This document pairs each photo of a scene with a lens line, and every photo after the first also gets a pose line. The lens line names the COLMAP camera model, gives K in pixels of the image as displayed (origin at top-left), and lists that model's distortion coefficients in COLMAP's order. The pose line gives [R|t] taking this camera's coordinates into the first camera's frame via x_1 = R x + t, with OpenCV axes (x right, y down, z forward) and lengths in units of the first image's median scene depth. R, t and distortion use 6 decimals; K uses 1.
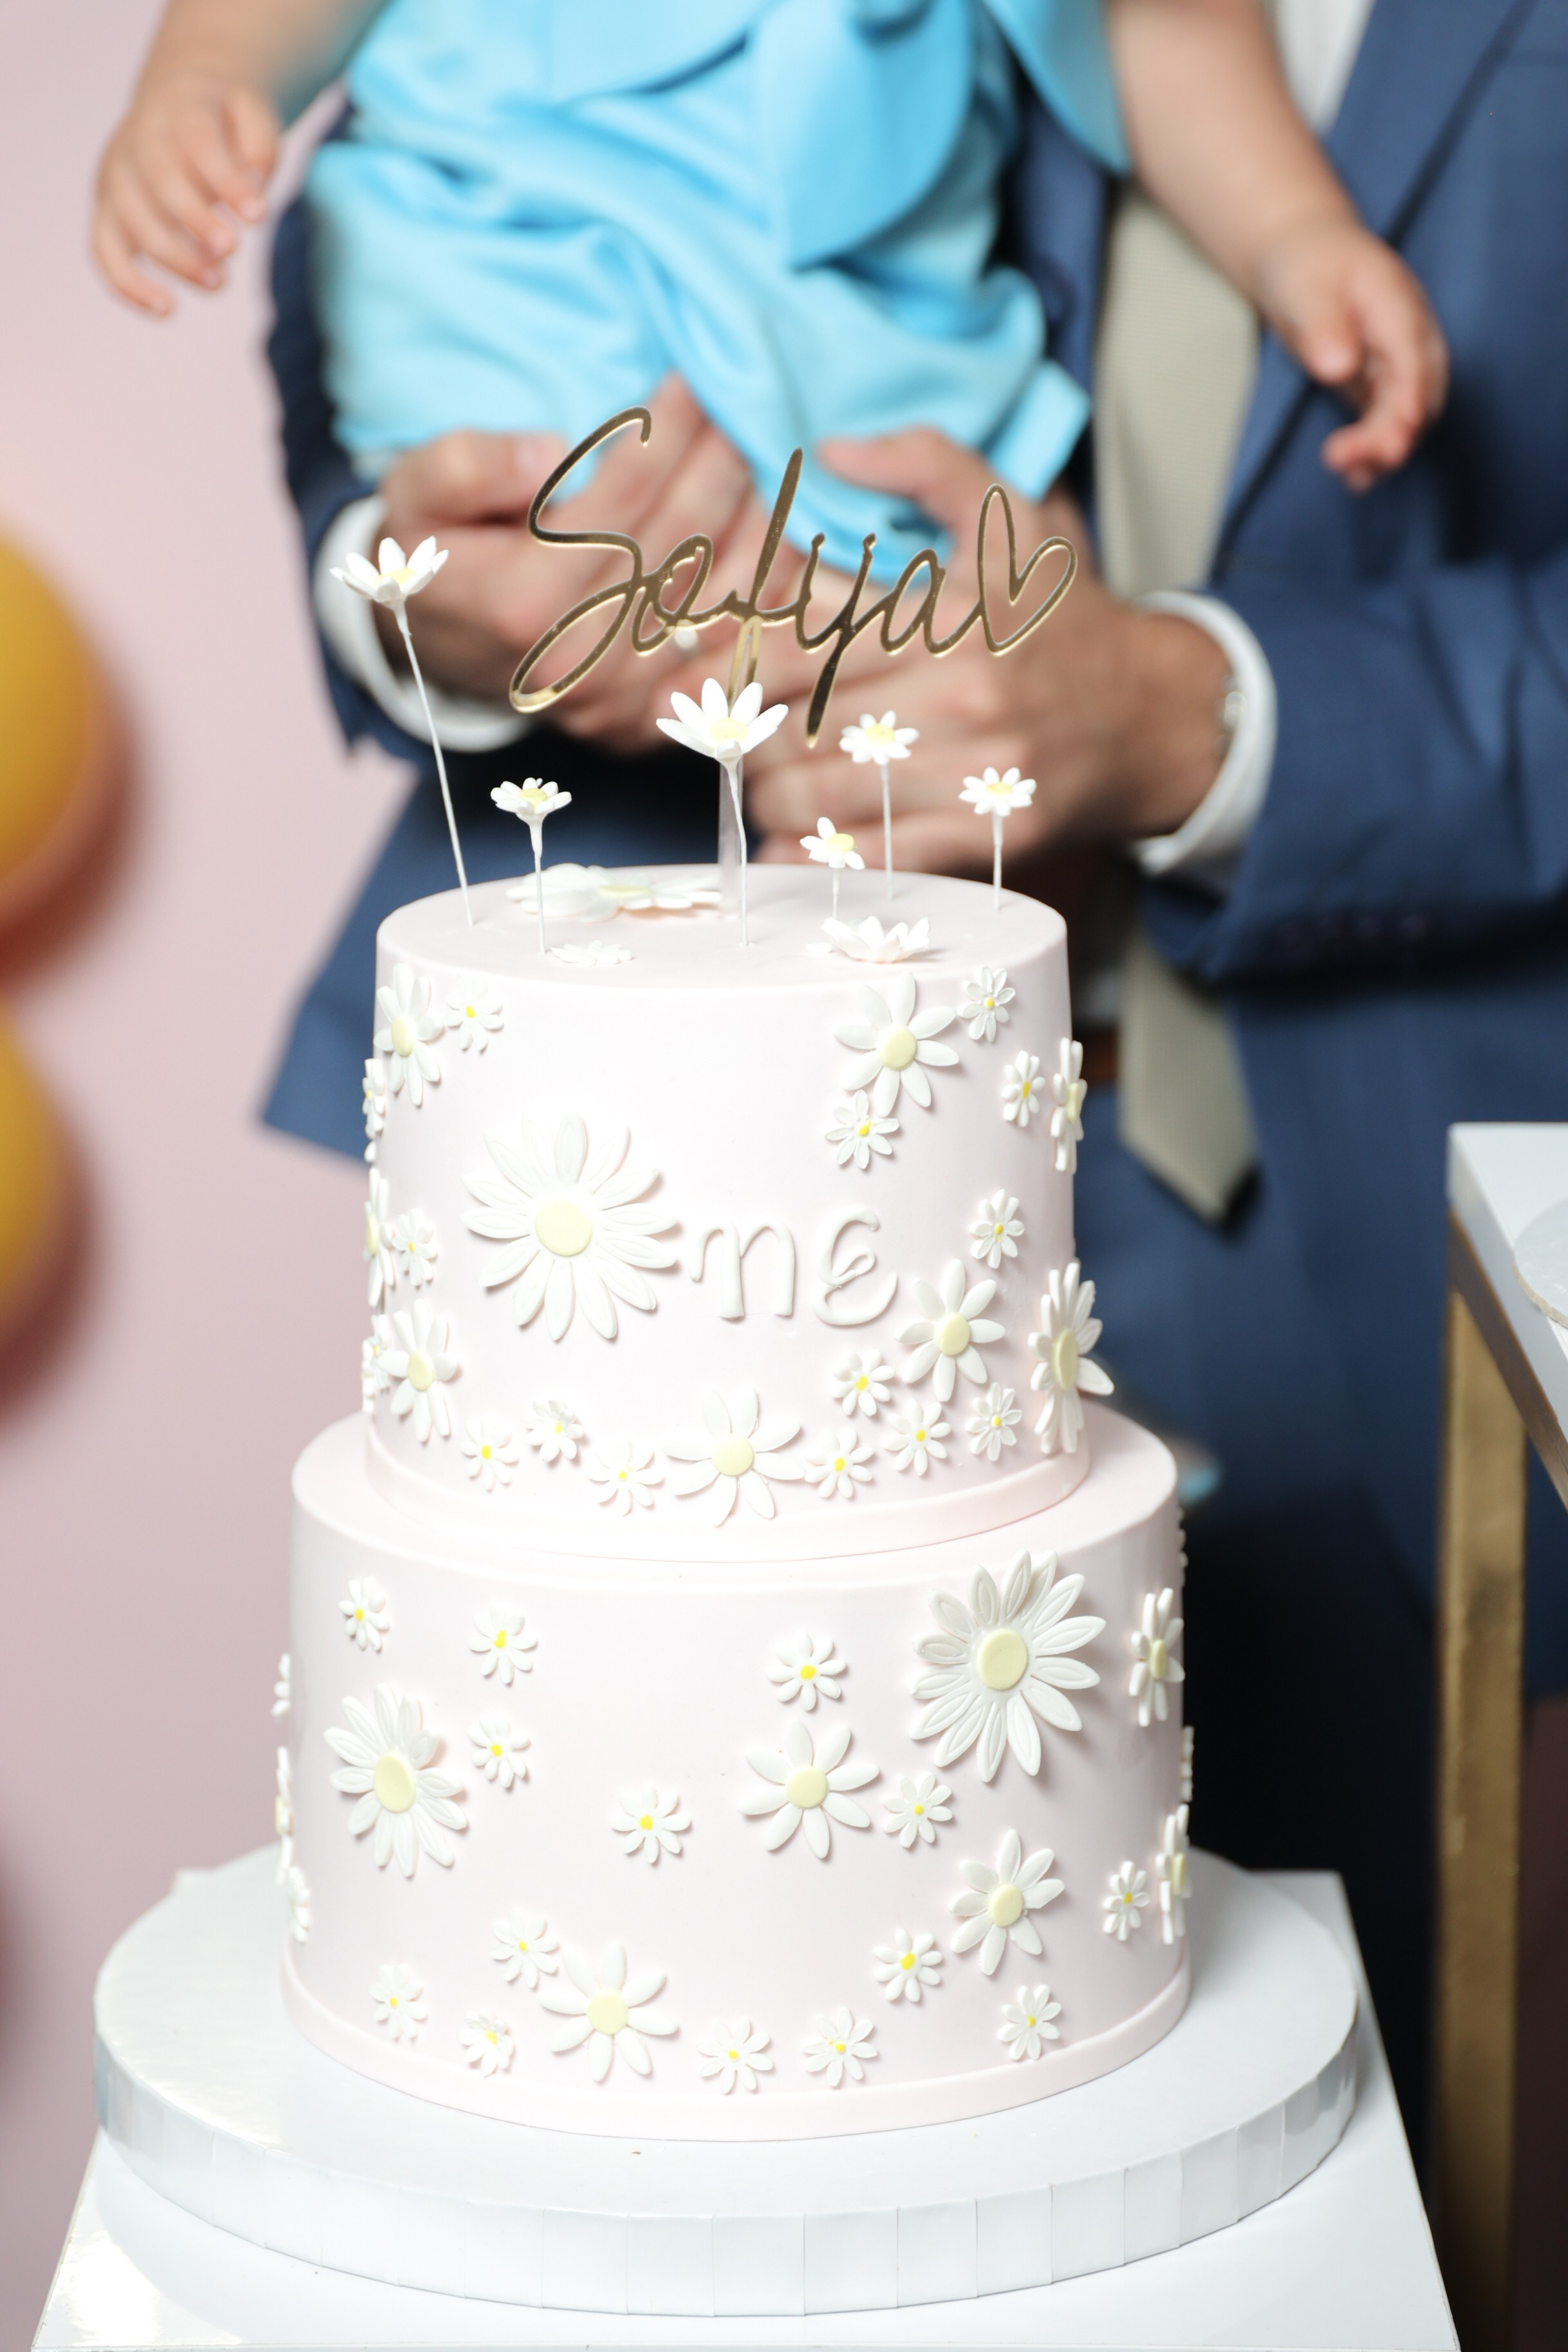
lens RADIAL K [[6292.6, 0, 784.0], [0, 6292.6, 1176.0], [0, 0, 1]] dist [0.468216, 0.435106]
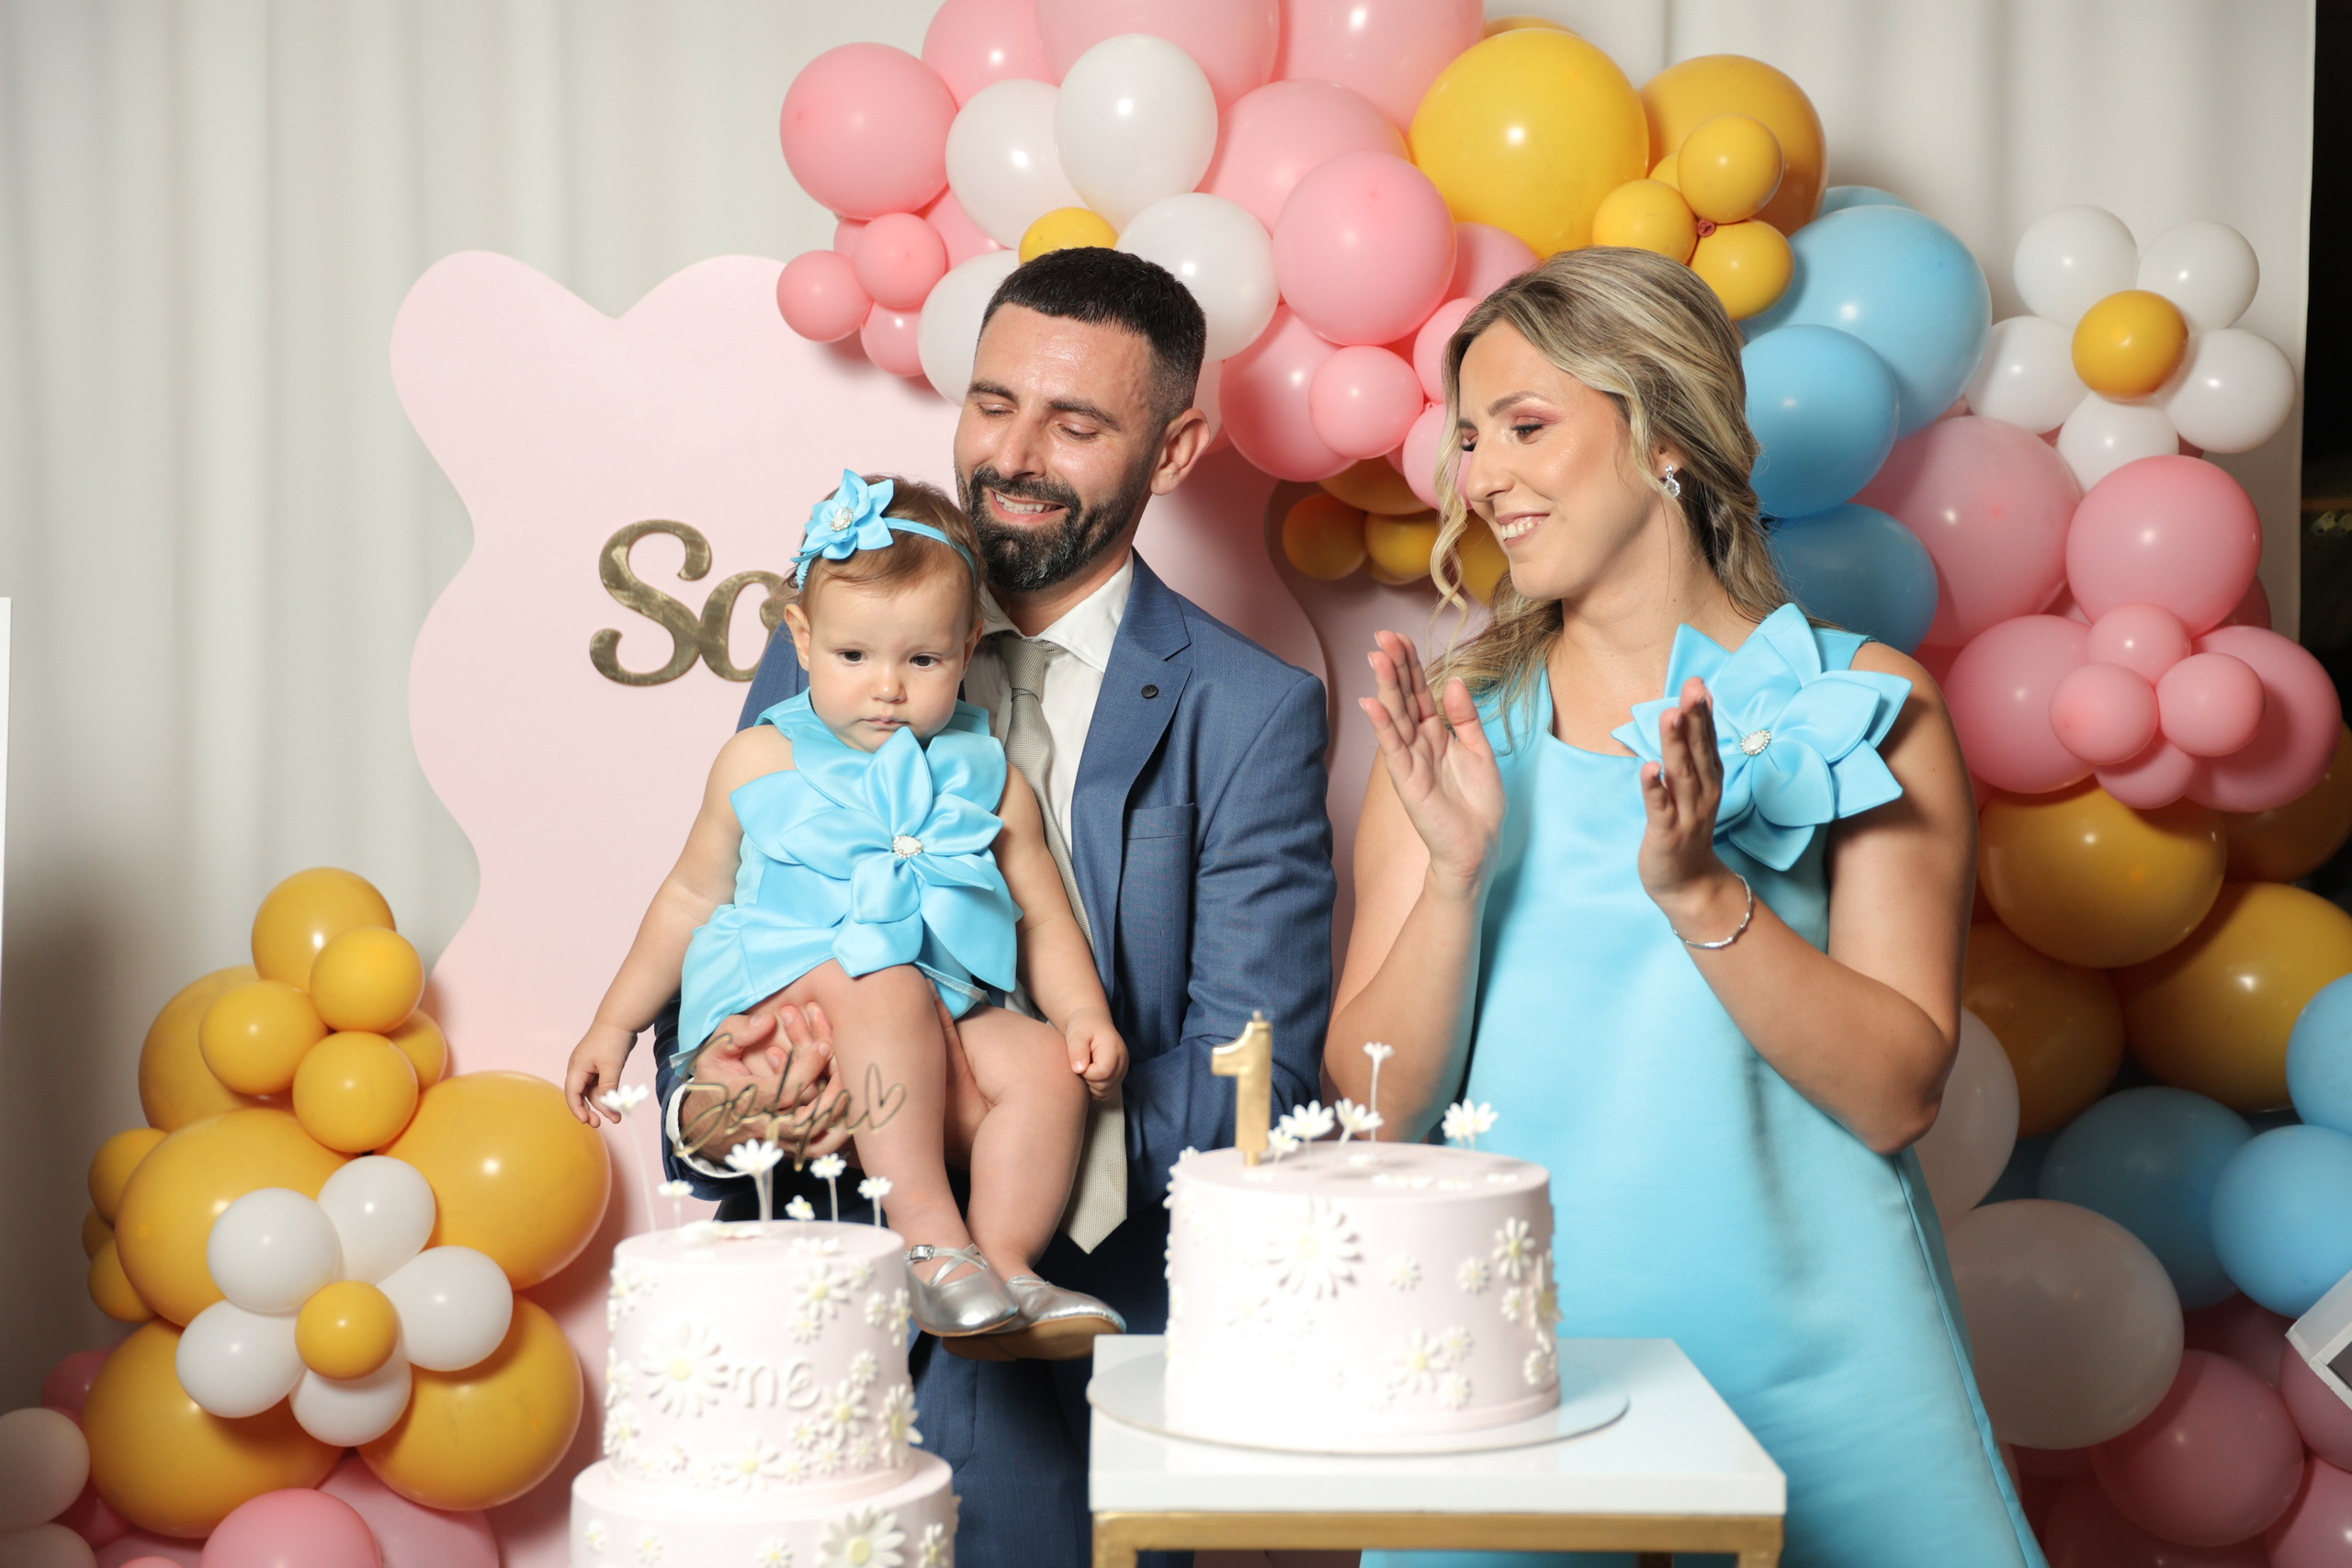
lens RADIAL K [[3464.4, 0, 1164.2], [0, 3464.4, 786.1], [0, 0, 1]] dist [0.198364, 0.155253]
pose [[0.999956, 0.000503, 0.009410, 0.136274], [0.001323, 0.981172, -0.193134, 0.047952], [-0.009330, 0.193137, 0.981127, -0.358963]]
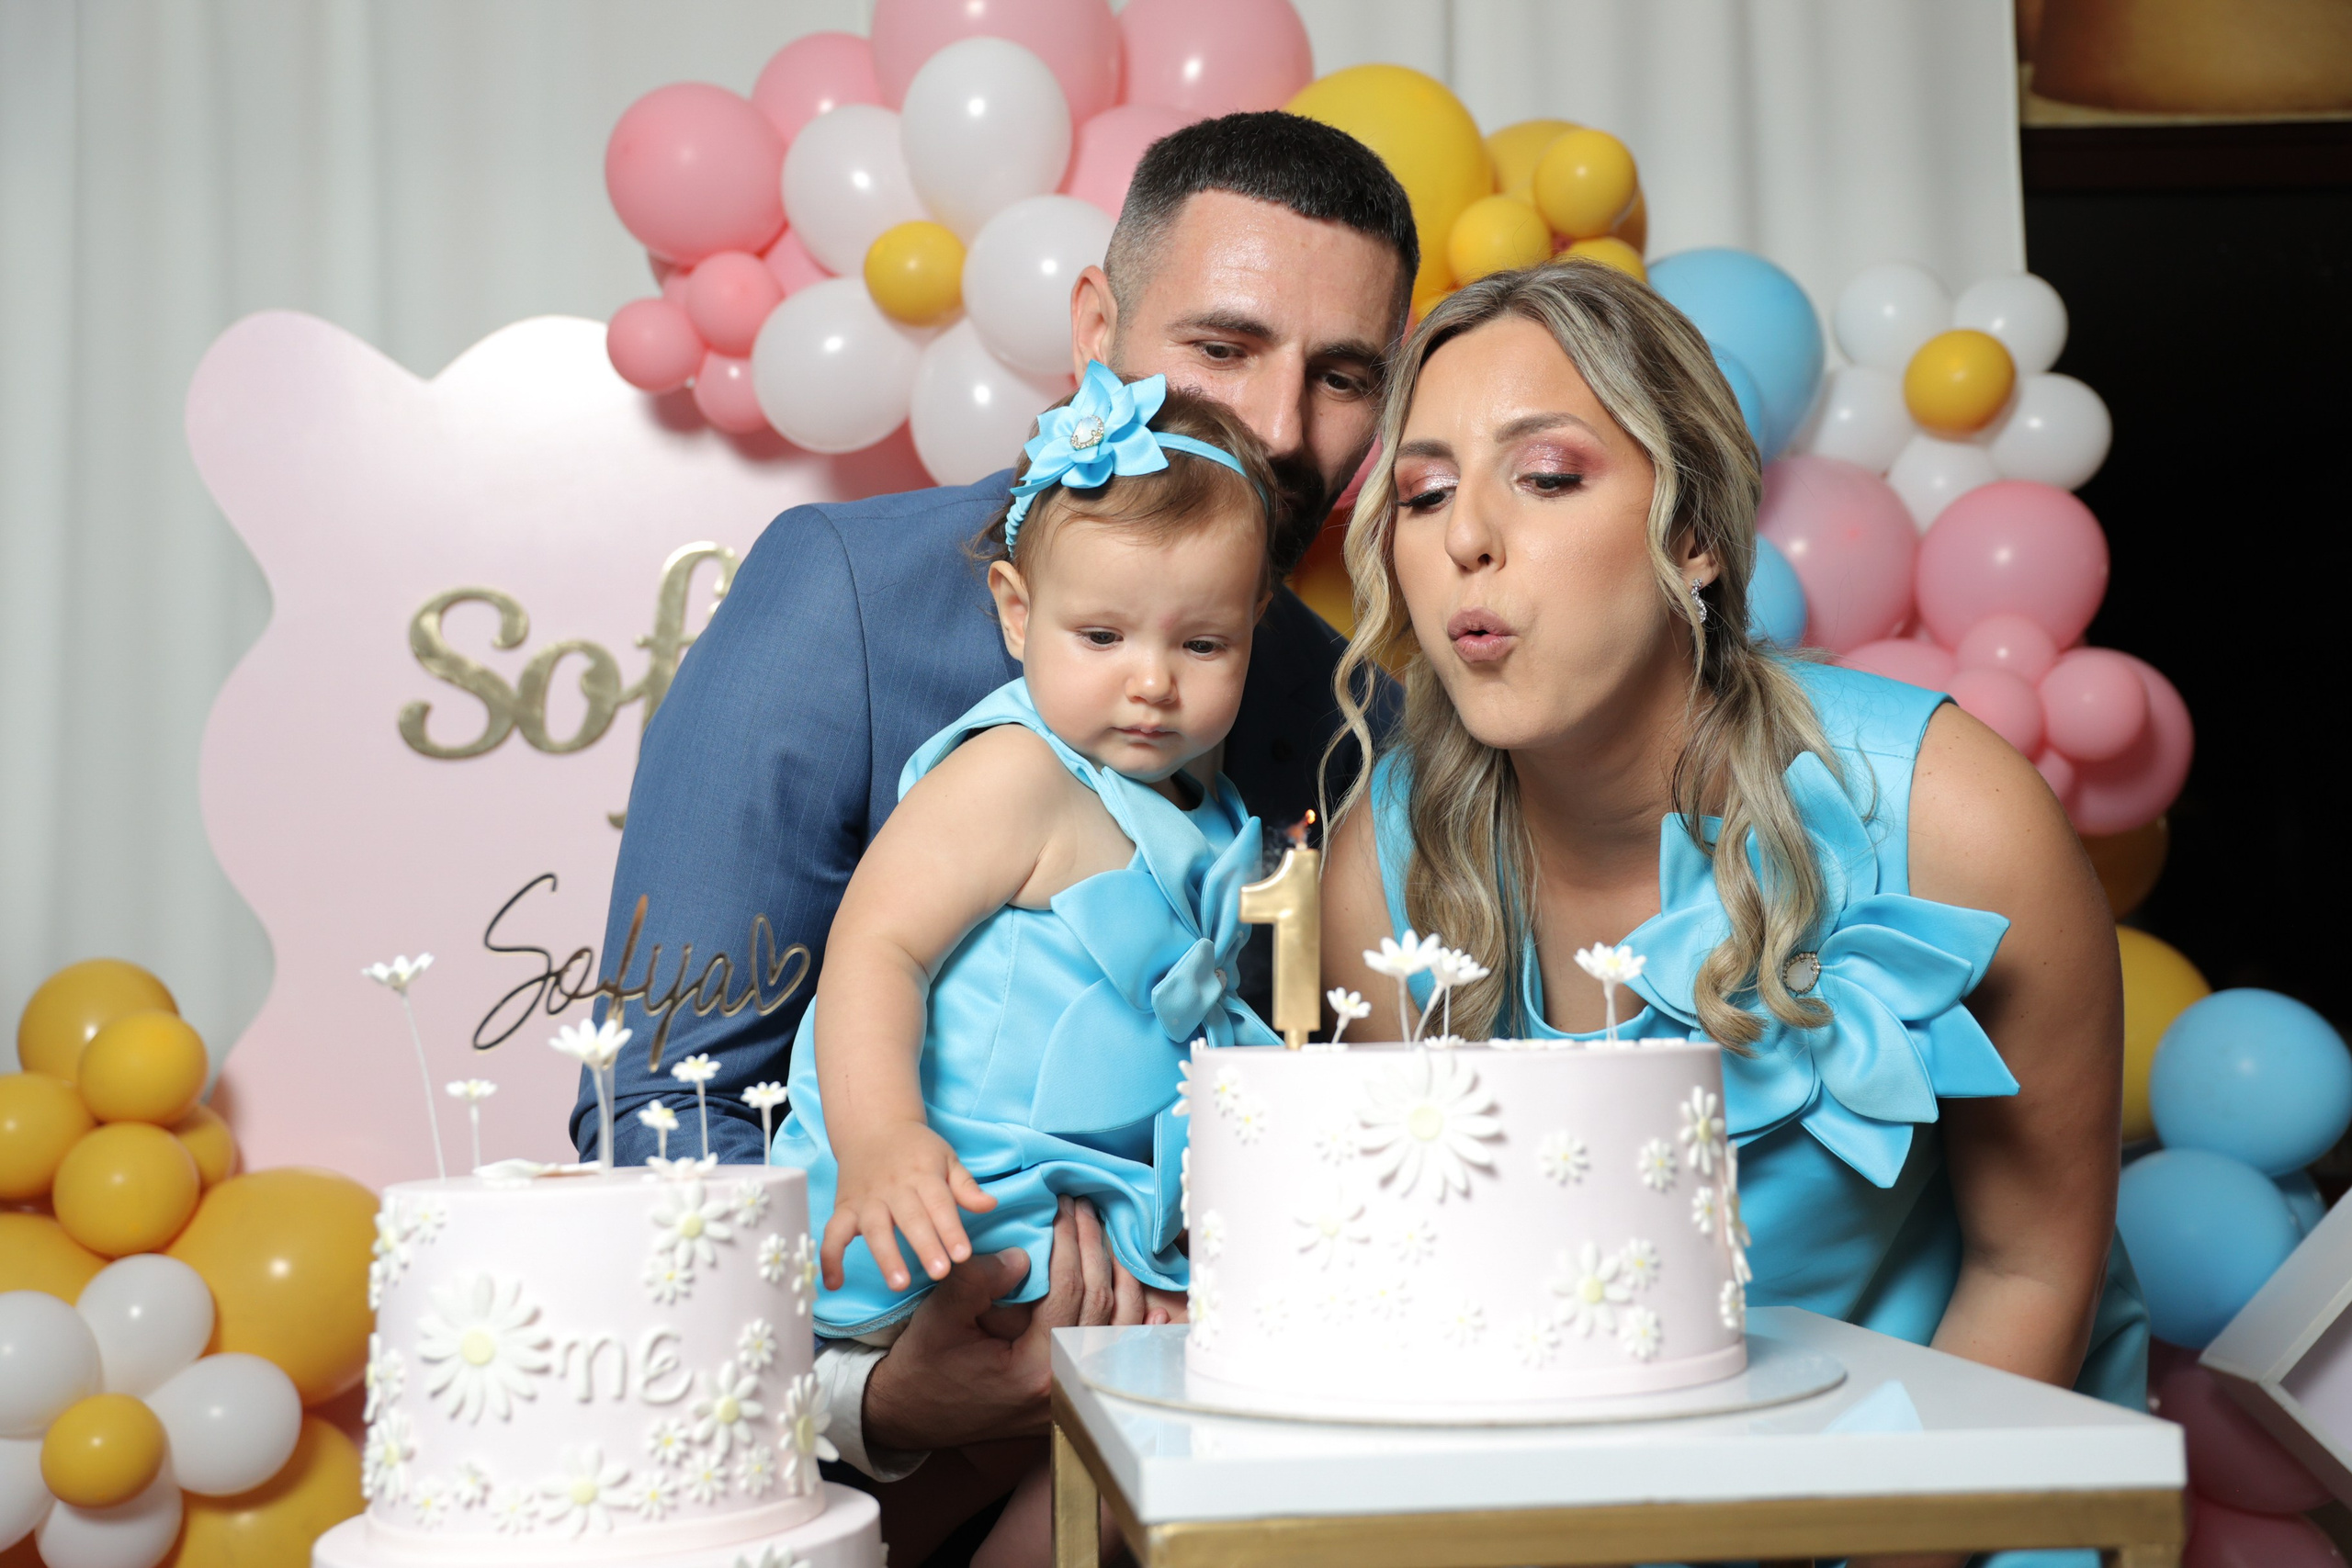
lens RADIAL K [[2592.1, 0, 1168.7], [0, 2592.1, 801.1], [0, 0, 1]] dist [0.002093, 0.285583]
pose [[0.992437, -0.009877, 0.122355, 0.058739], [0.046958, 0.951491, -0.304073, 0.084025], [-0.113416, 0.307519, 0.944759, 0.309049]]
